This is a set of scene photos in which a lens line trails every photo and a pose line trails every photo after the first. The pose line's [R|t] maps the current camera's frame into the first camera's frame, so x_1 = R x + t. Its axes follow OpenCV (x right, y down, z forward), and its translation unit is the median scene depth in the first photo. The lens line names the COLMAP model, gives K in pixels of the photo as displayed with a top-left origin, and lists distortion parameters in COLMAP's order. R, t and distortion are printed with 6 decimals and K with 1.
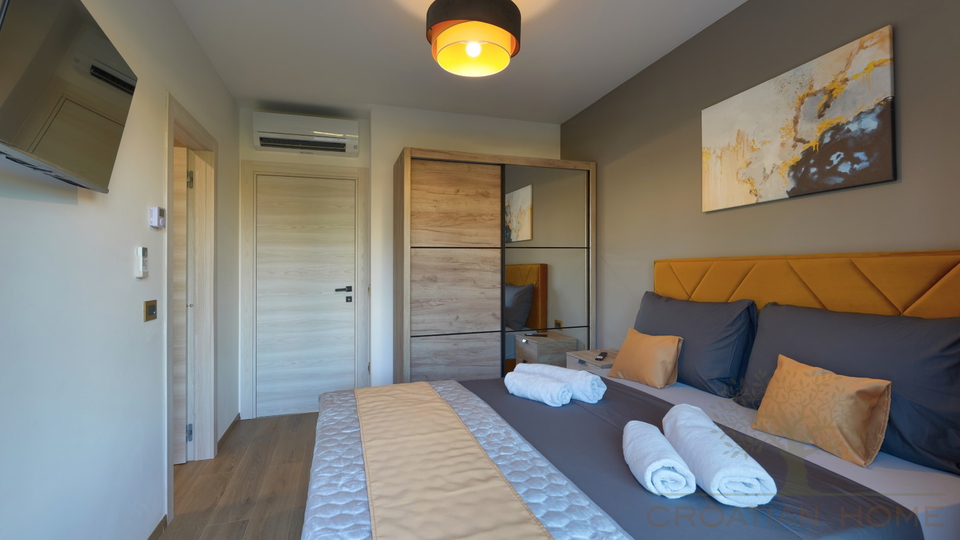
lens RADIAL K [[425.8, 0, 480.0], [0, 425.8, 270.0], [0, 0, 1]] dist [-0.035356, 0.000030]
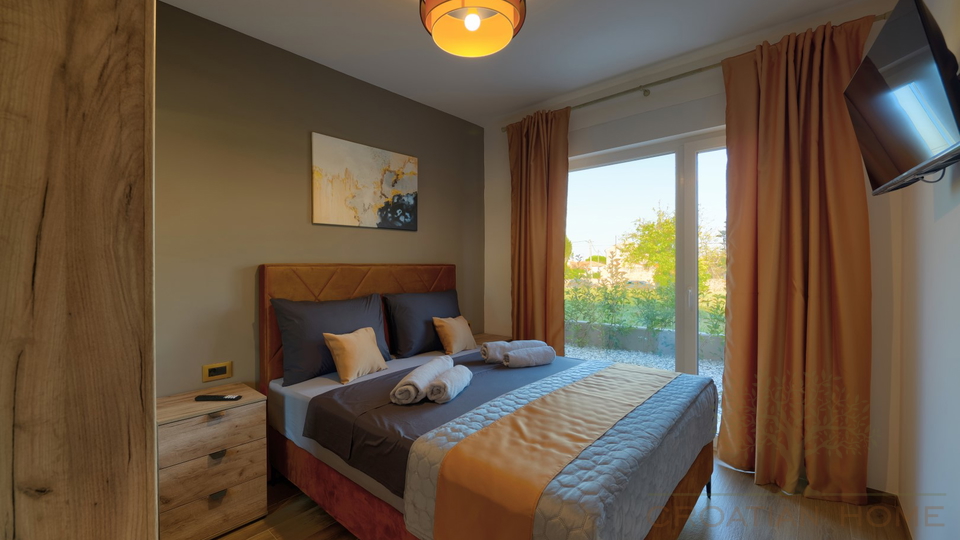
lens RADIAL K [[391.0, 0, 480.0], [0, 391.0, 270.0], [0, 0, 1]] dist [0.000070, -0.000062]
pose [[-0.515820, 0.002940, 0.856692, -0.782042], [0.007353, 0.999972, 0.000995, -0.009971], [-0.856666, 0.006813, -0.515827, 1.503464]]
